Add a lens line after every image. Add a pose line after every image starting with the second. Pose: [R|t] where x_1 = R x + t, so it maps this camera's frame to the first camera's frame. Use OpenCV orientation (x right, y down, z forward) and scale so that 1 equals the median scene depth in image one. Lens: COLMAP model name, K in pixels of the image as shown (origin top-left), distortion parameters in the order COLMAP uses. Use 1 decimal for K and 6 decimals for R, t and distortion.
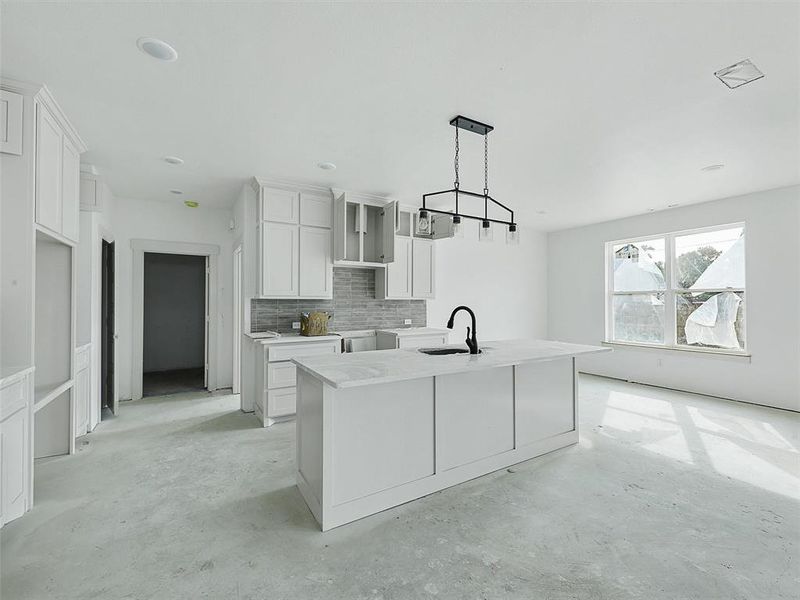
lens RADIAL K [[346.5, 0, 397.4], [0, 346.5, 298.8], [0, 0, 1]] dist [0.002032, -0.000215]
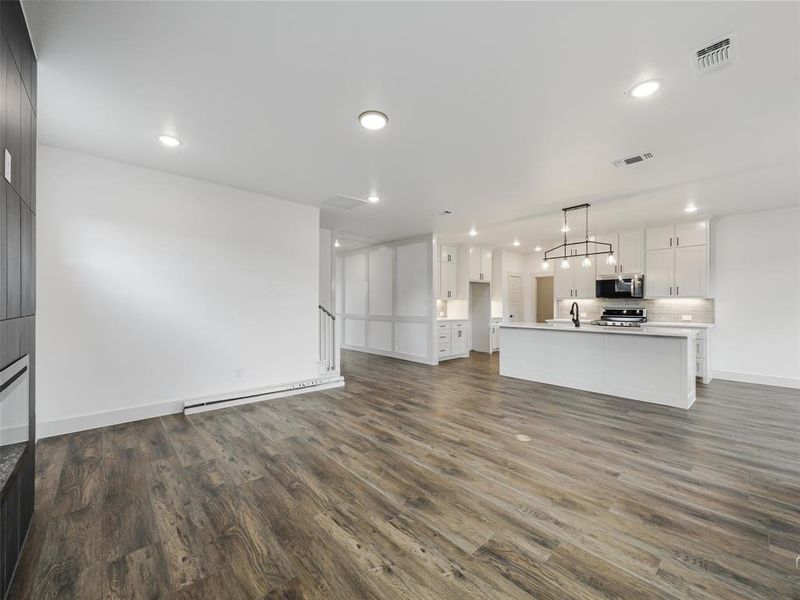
lens RADIAL K [[321.3, 0, 397.9], [0, 321.3, 301.3], [0, 0, 1]] dist [0.004021, 0.000227]
pose [[0.179311, -0.007725, -0.983762, 1.185680], [0.006452, 0.999957, -0.006676, 0.015995], [0.983771, -0.005150, 0.179353, -0.192194]]
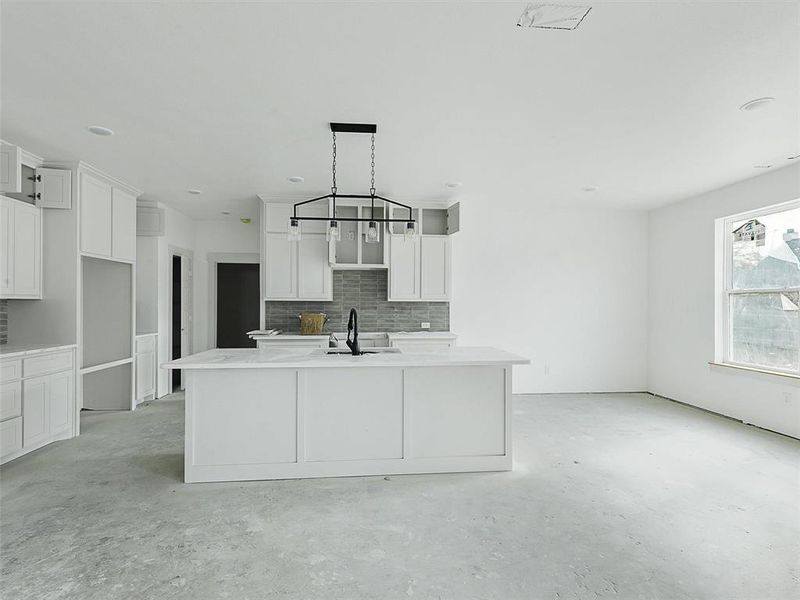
lens RADIAL K [[394.5, 0, 400.7], [0, 394.5, 304.0], [0, 0, 1]] dist [0.007910, -0.000598]
pose [[0.900806, 0.003575, -0.434206, 0.554172], [0.000091, 0.999965, 0.008423, 0.000163], [0.434221, -0.007627, 0.900774, 0.017917]]
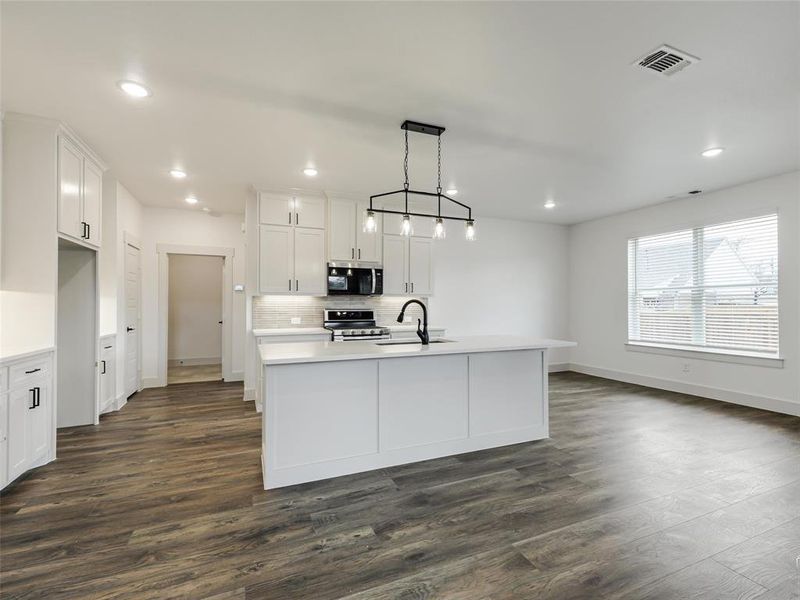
lens RADIAL K [[364.0, 0, 394.3], [0, 364.0, 300.0], [0, 0, 1]] dist [0.007878, -0.000611]
pose [[0.989349, -0.000942, -0.145558, 0.191545], [0.000583, 0.999997, -0.002507, 0.017380], [0.145560, 0.002395, 0.989346, -0.073569]]
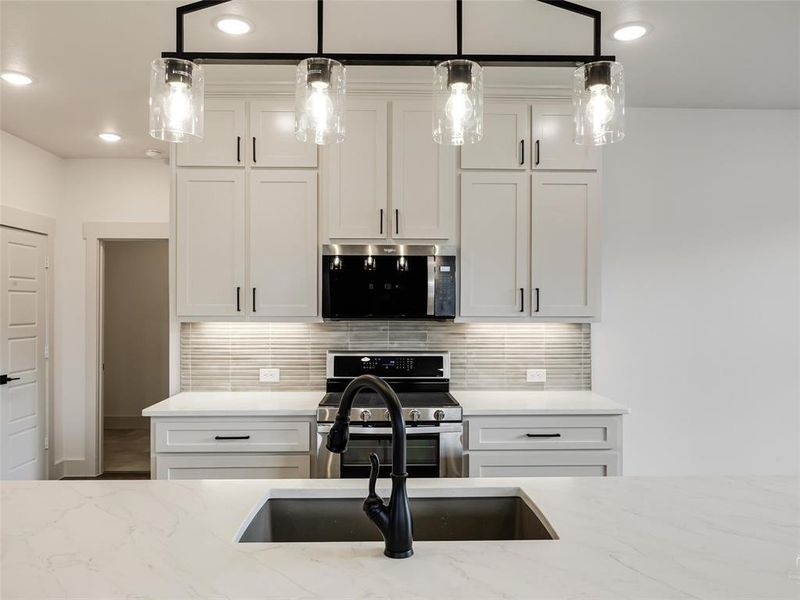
lens RADIAL K [[587.8, 0, 399.1], [0, 587.8, 298.7], [0, 0, 1]] dist [-0.010777, -0.000020]
pose [[0.871361, -0.005364, -0.490614, 0.298822], [0.002101, 0.999972, -0.007202, -0.025937], [0.490639, 0.005245, 0.871347, 0.395298]]
